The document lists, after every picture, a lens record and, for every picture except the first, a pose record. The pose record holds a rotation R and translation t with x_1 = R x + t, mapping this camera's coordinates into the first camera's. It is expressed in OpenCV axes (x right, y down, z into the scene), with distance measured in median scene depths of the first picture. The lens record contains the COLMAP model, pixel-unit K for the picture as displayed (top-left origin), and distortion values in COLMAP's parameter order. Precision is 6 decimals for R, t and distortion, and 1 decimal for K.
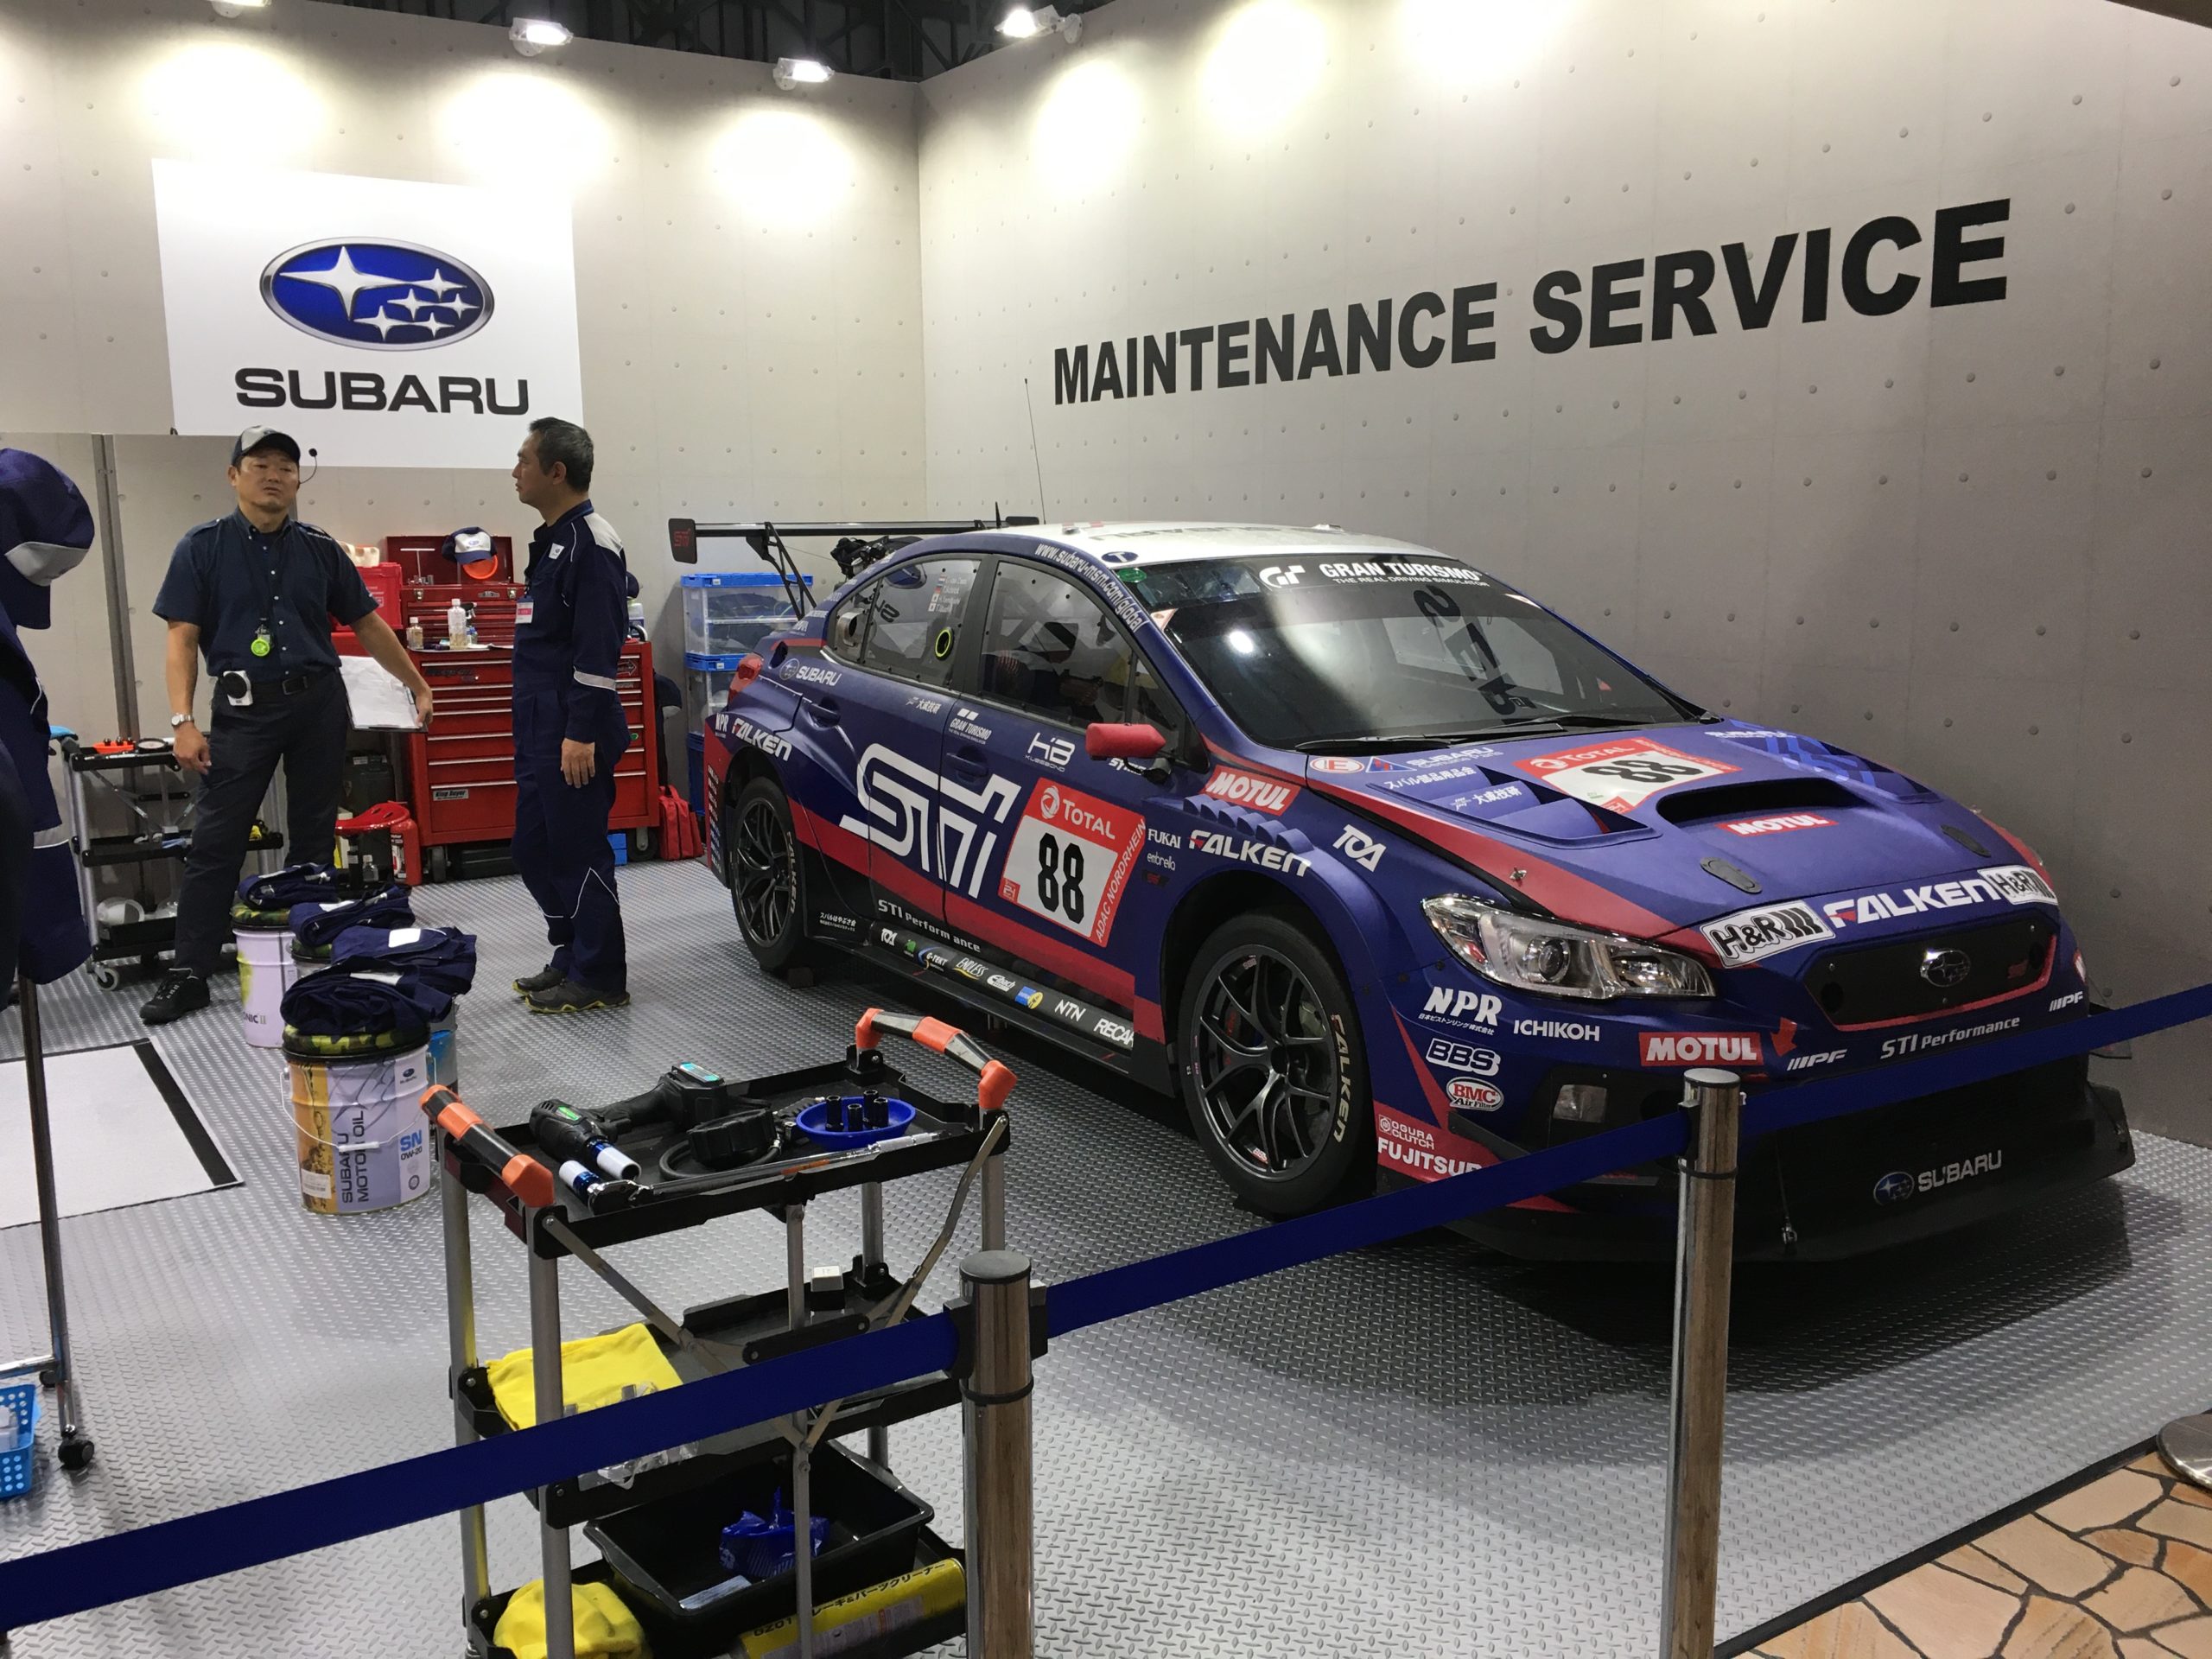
lens RADIAL K [[1866.1, 0, 1106.0], [0, 1866.1, 829.5], [0, 0, 1]] dist [0.083348, -0.109414]
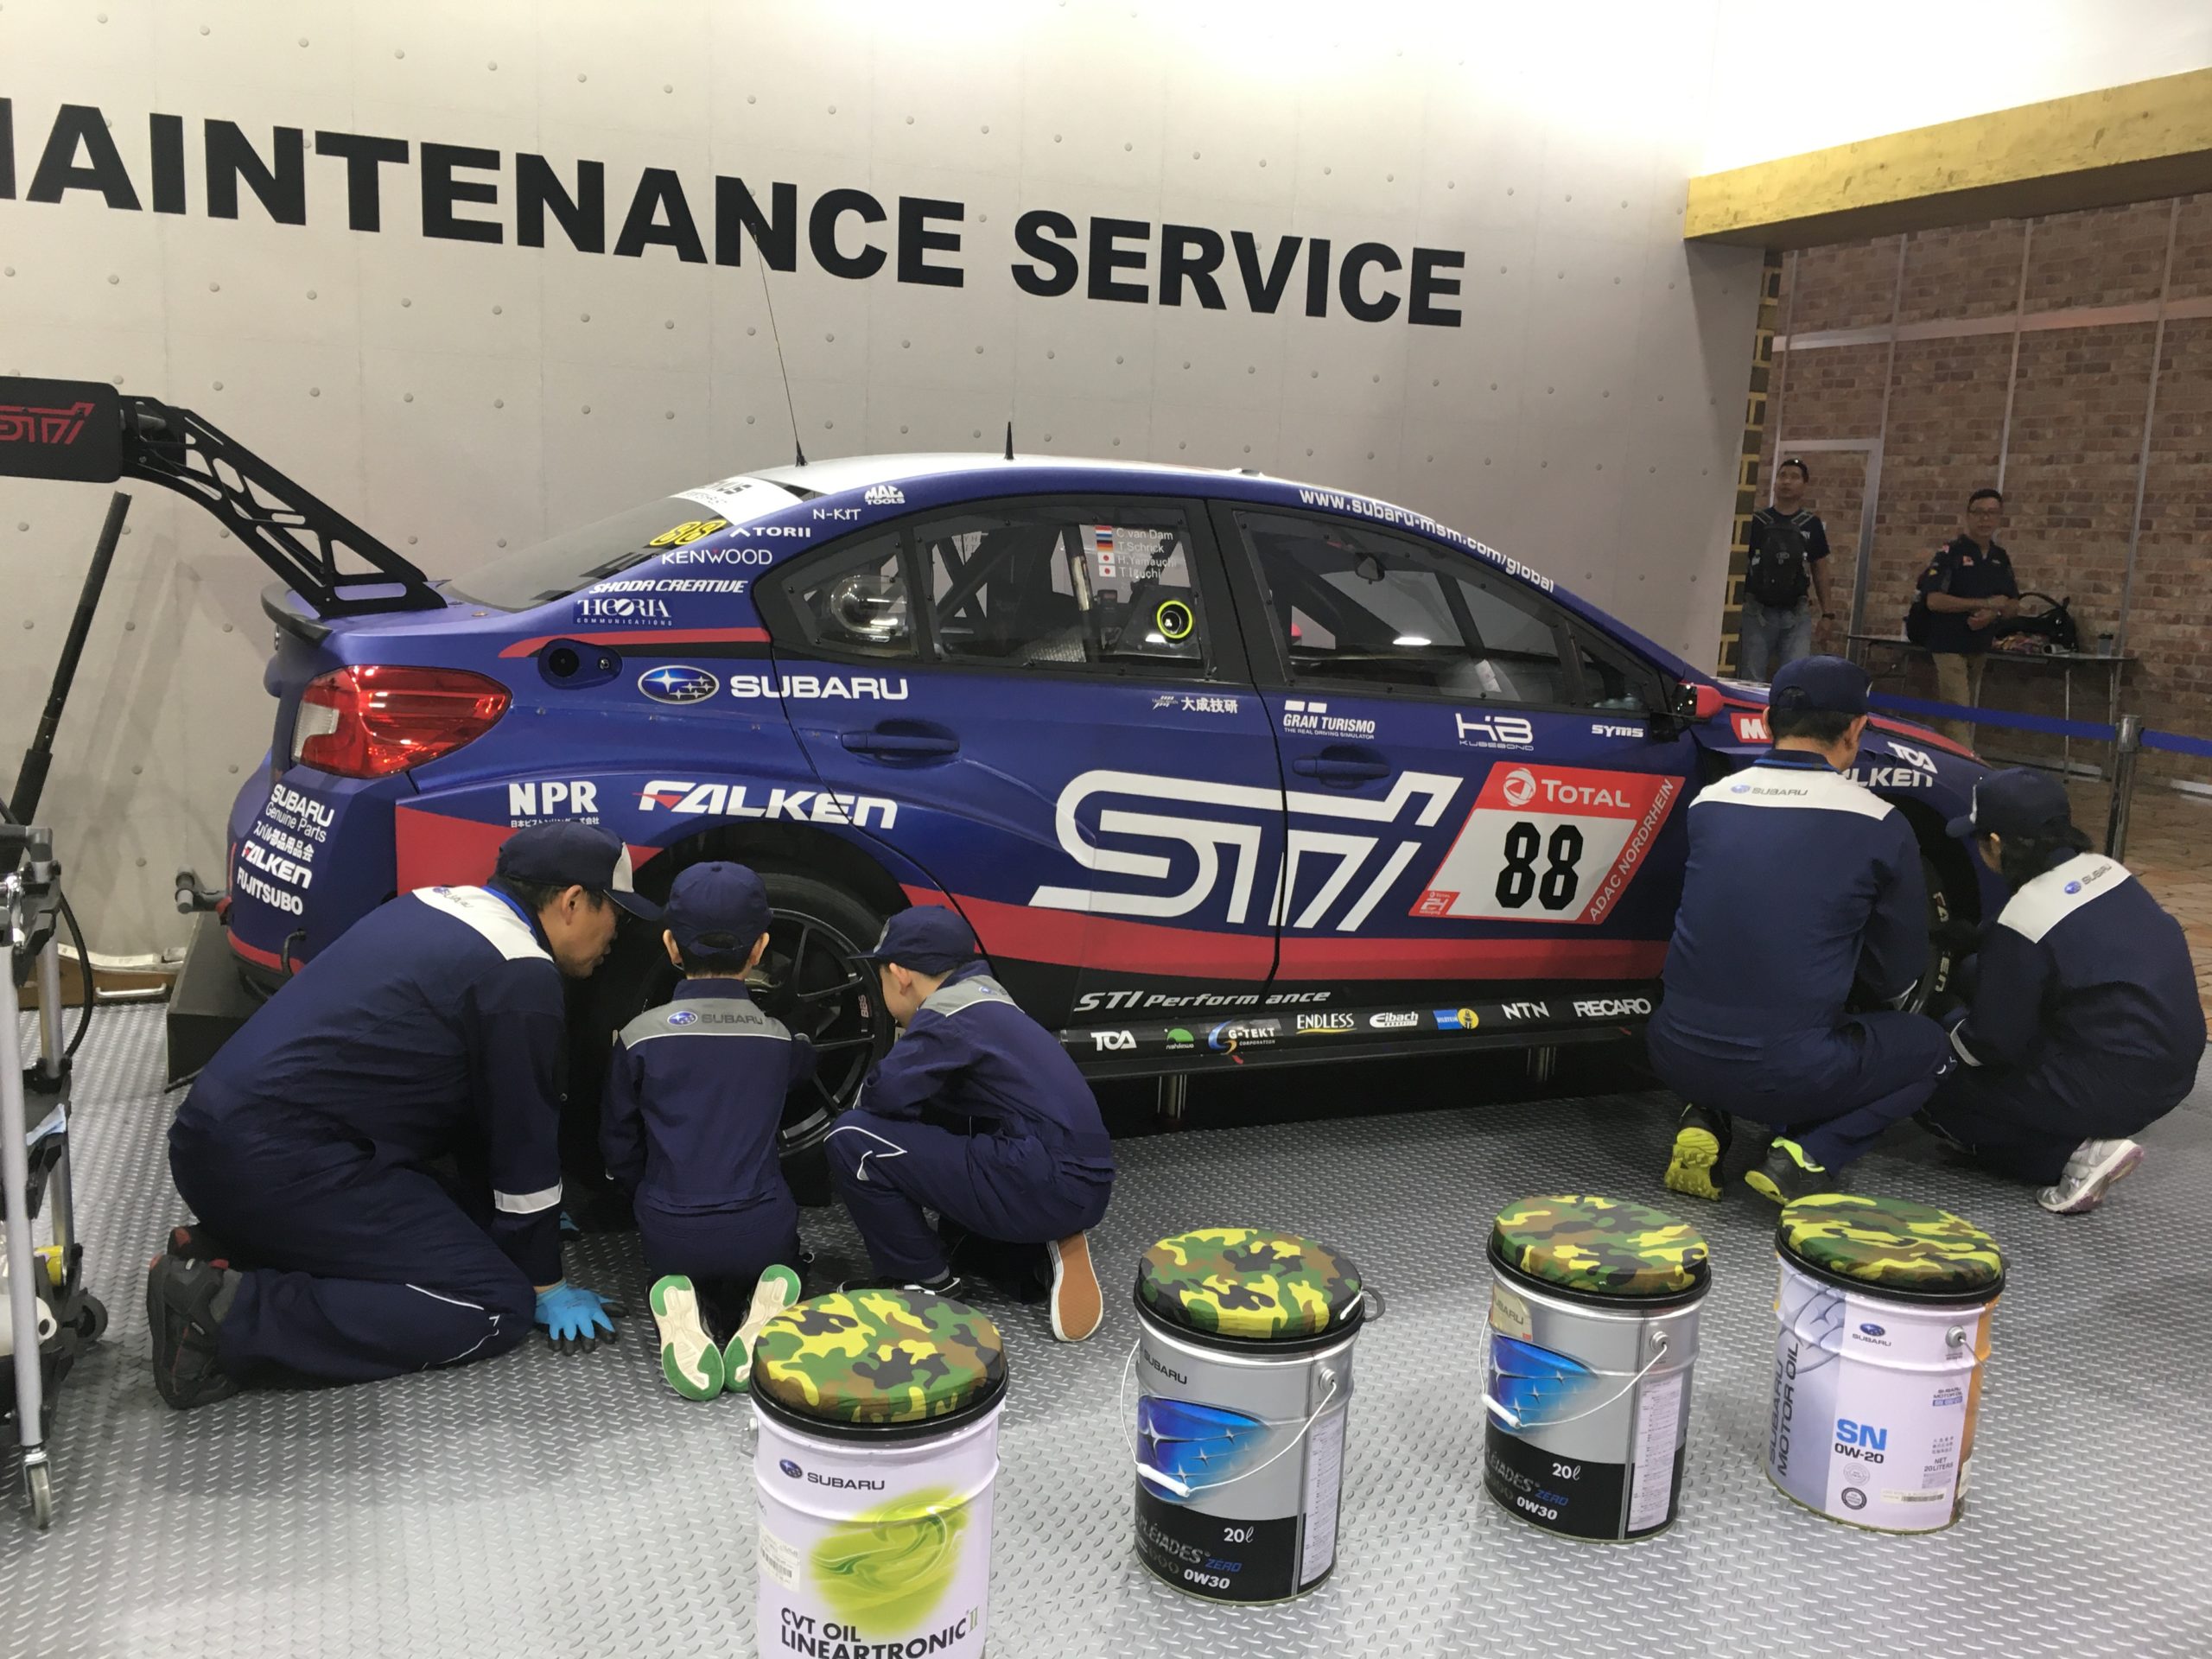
lens RADIAL K [[1866.1, 0, 1106.0], [0, 1866.1, 829.5], [0, 0, 1]] dist [0.083348, -0.109414]
pose [[0.186641, -0.154697, 0.970172, -0.820182], [0.117177, 0.983981, 0.134356, -0.120632], [-0.975415, 0.088605, 0.201778, 0.886478]]
